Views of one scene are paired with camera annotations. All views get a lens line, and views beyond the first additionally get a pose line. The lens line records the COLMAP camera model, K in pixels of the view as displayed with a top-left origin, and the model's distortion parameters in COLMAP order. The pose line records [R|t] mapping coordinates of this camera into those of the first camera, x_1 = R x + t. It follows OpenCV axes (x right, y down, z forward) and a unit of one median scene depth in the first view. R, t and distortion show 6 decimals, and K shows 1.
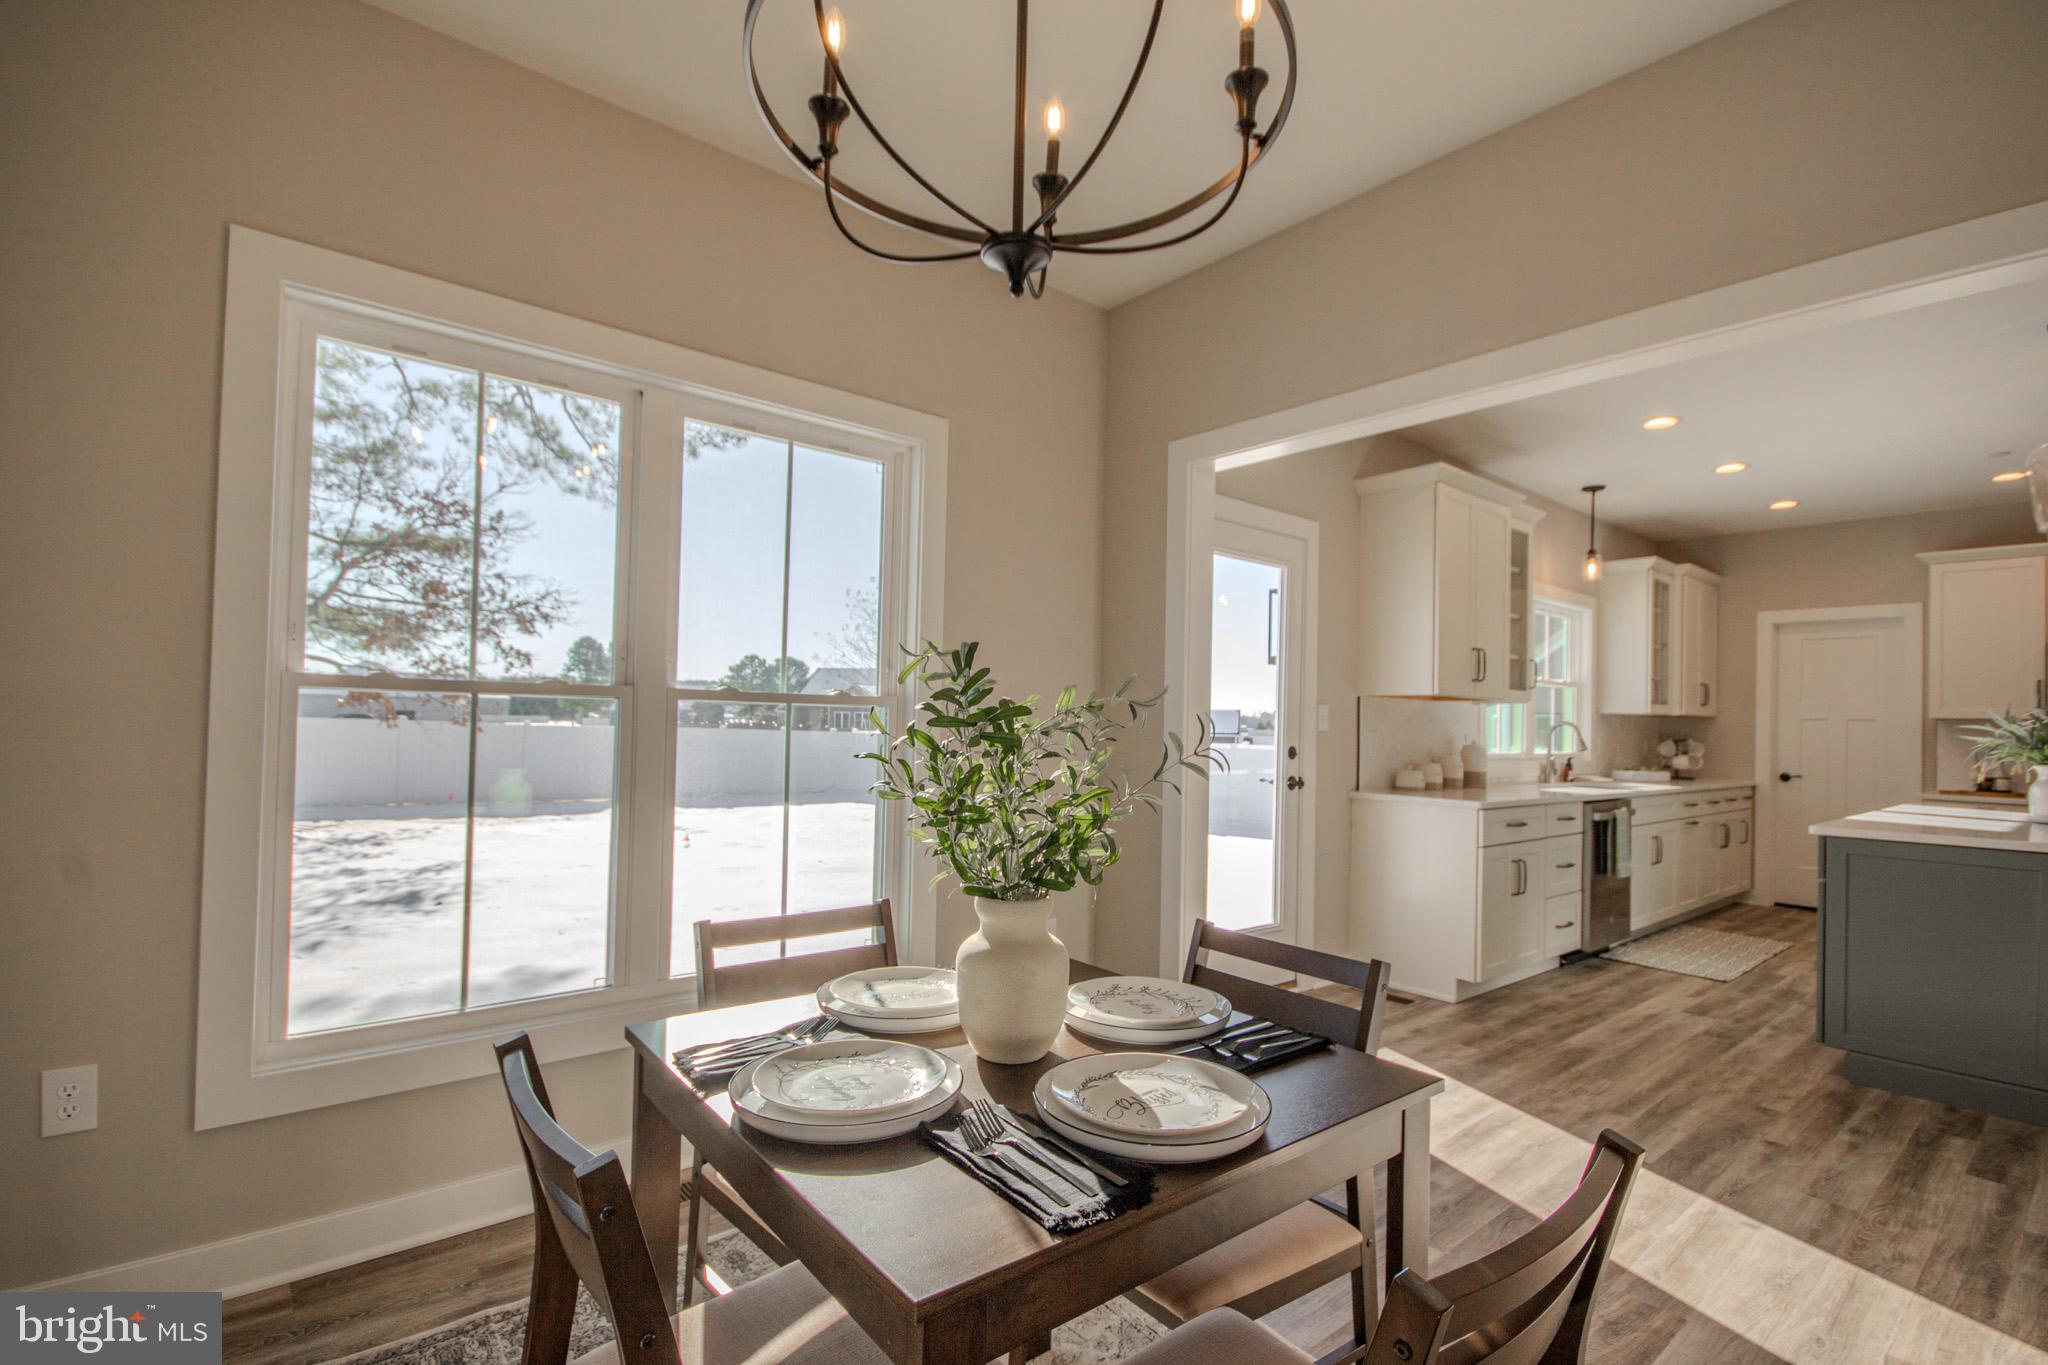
lens RADIAL K [[940.2, 0, 1021.3], [0, 940.2, 706.5], [0, 0, 1]] dist [0.009950, -0.013031]
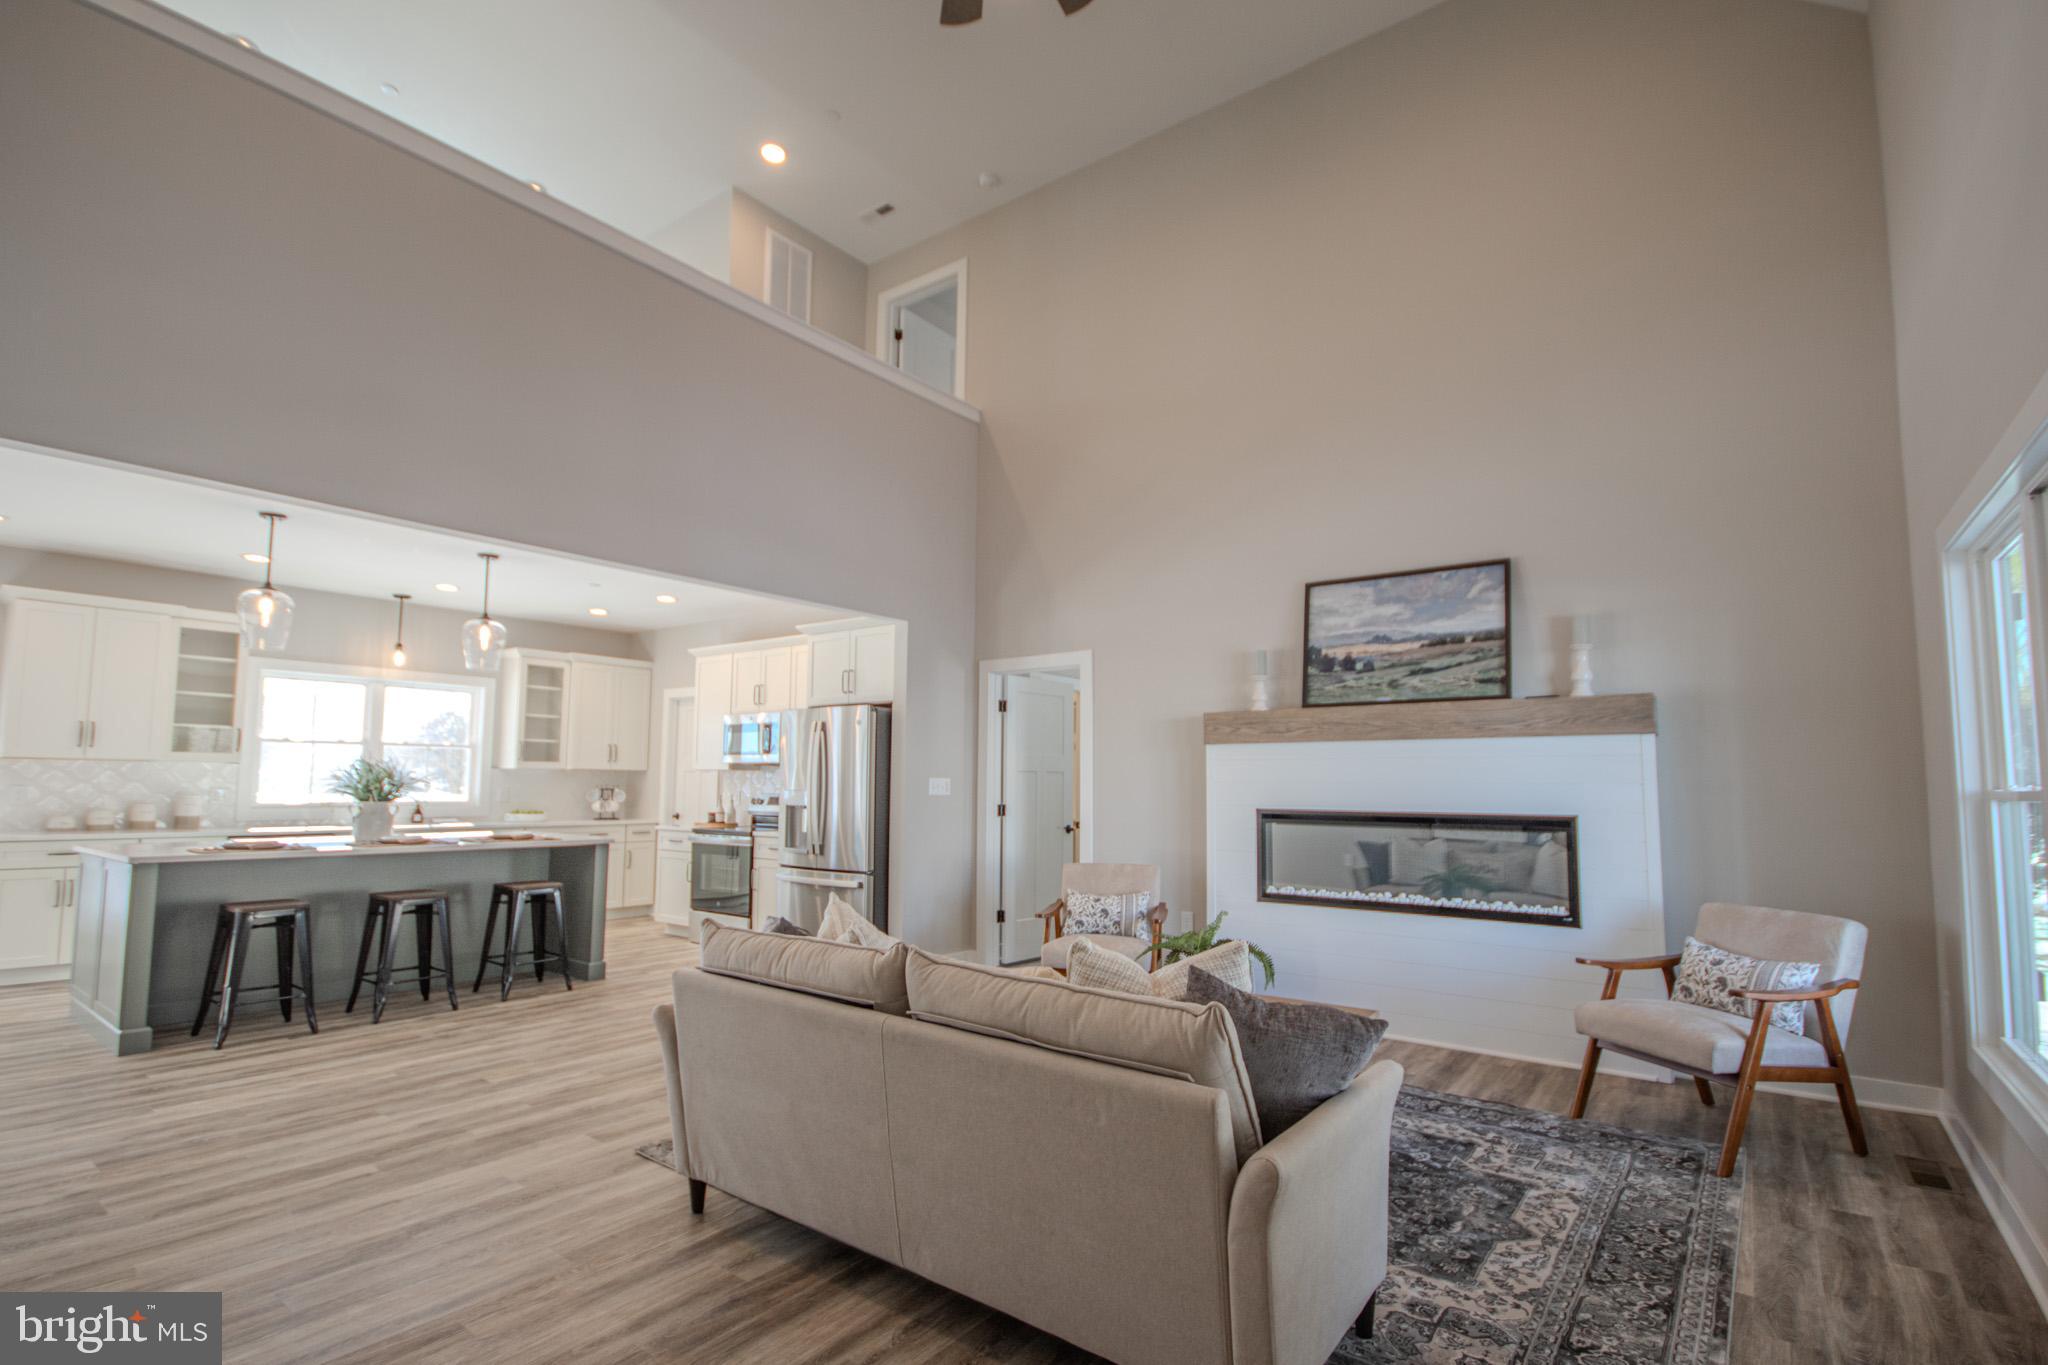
lens RADIAL K [[957.8, 0, 1033.1], [0, 957.8, 709.3], [0, 0, 1]] dist [0.001654, 0.000016]
pose [[0.971345, 0.005901, 0.237602, 1.097599], [0.008217, 0.998260, -0.058385, 0.010176], [-0.237533, 0.058664, 0.969606, -0.448381]]
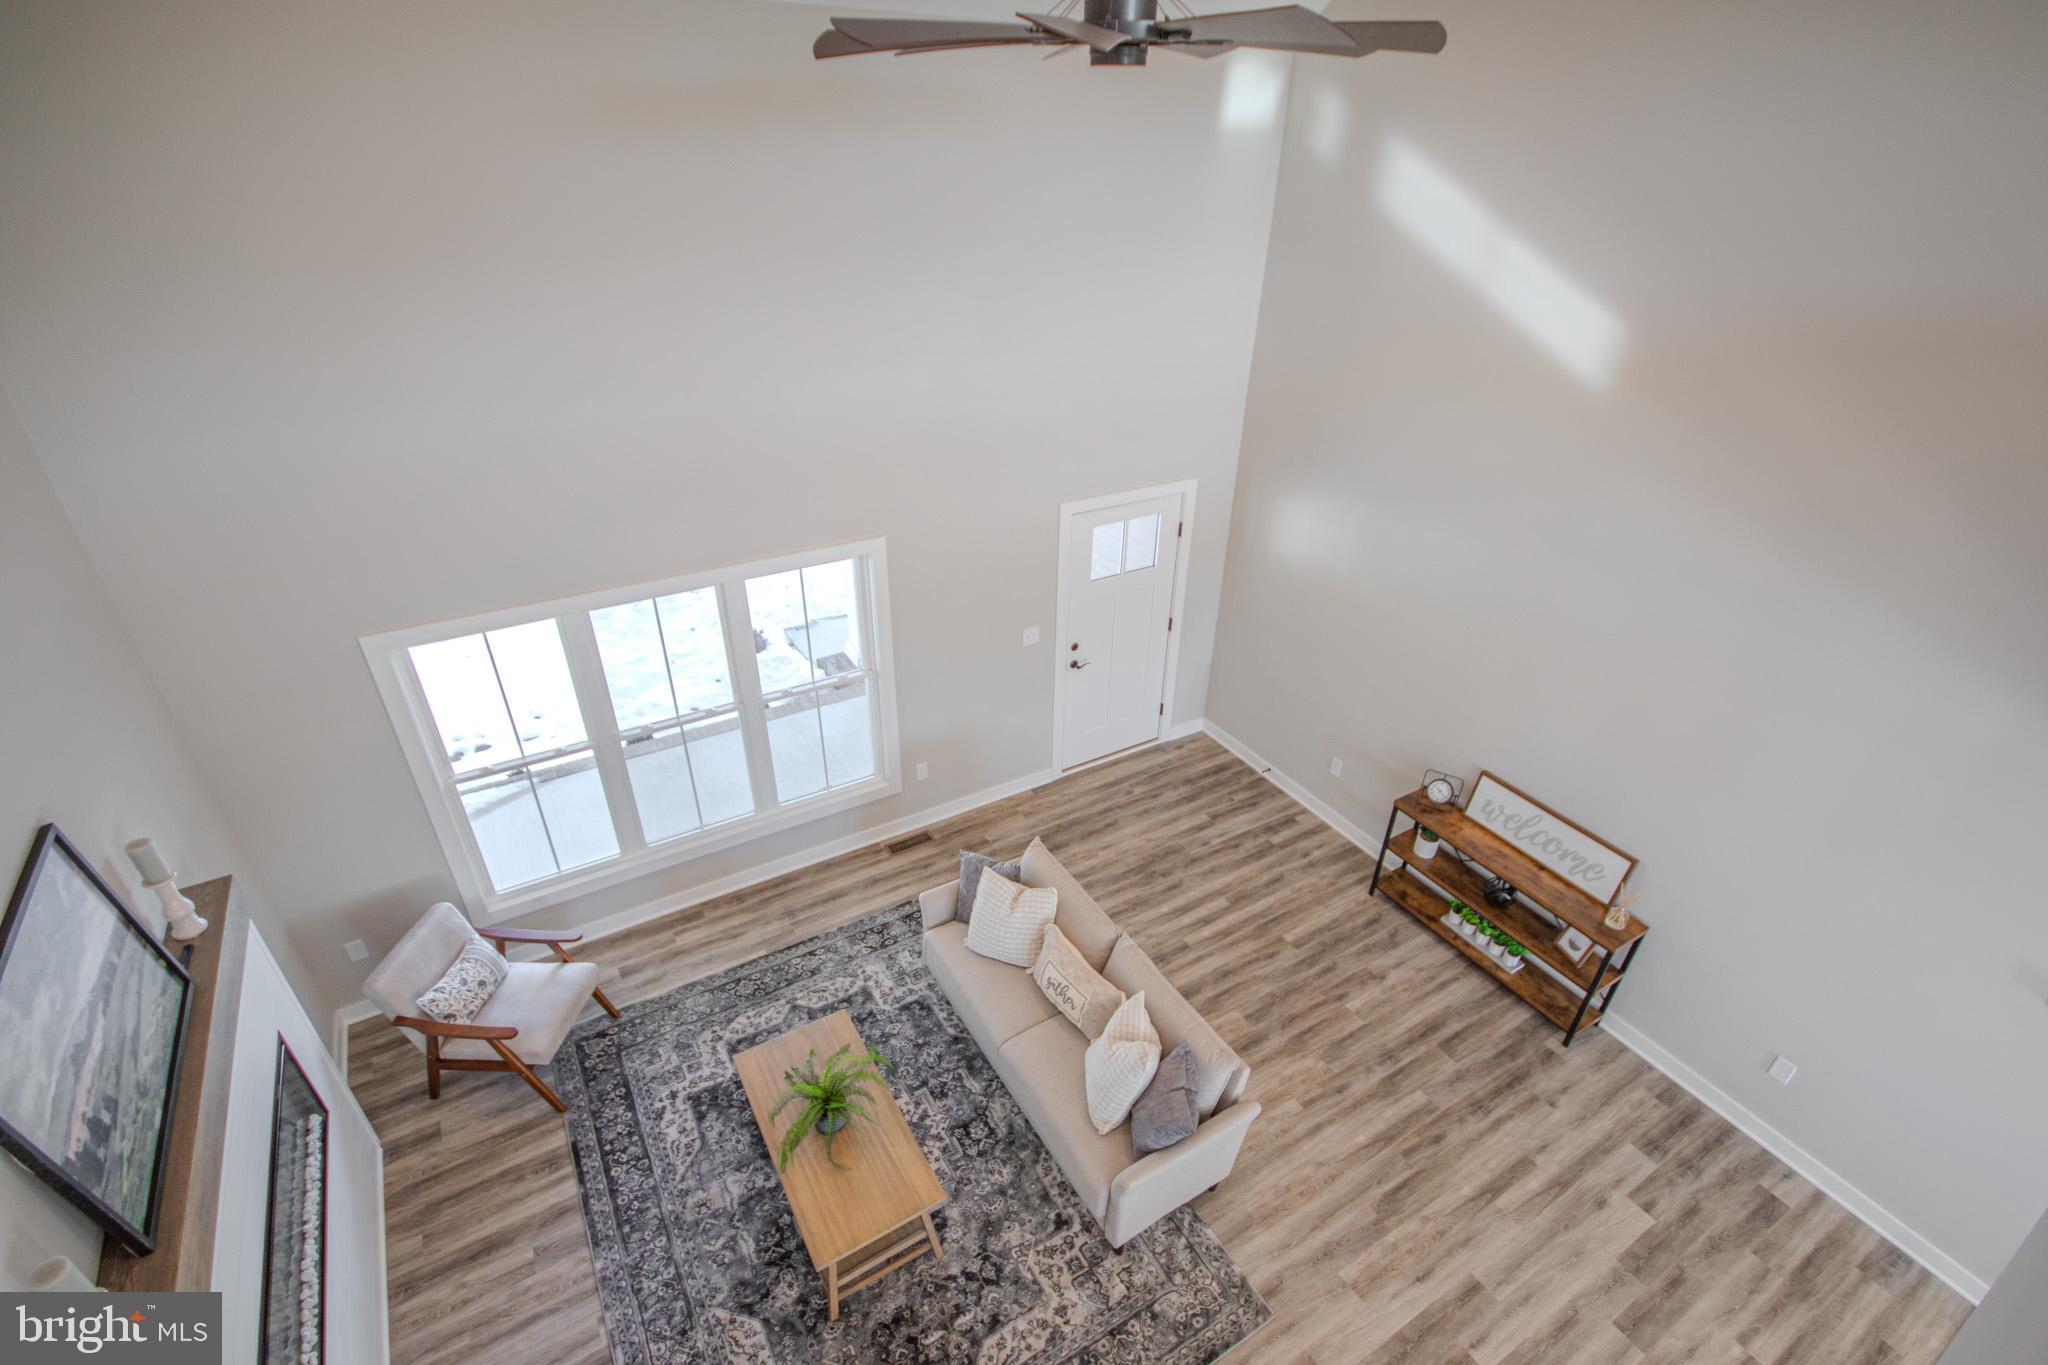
lens RADIAL K [[938.9, 0, 1033.5], [0, 938.9, 709.6], [0, 0, 1]] dist [0.004152, -0.010654]
pose [[-0.988431, -0.114024, 0.100014, 1.156584], [-0.045767, 0.852902, 0.520062, -0.454101], [-0.144602, 0.509468, -0.848253, 0.490860]]
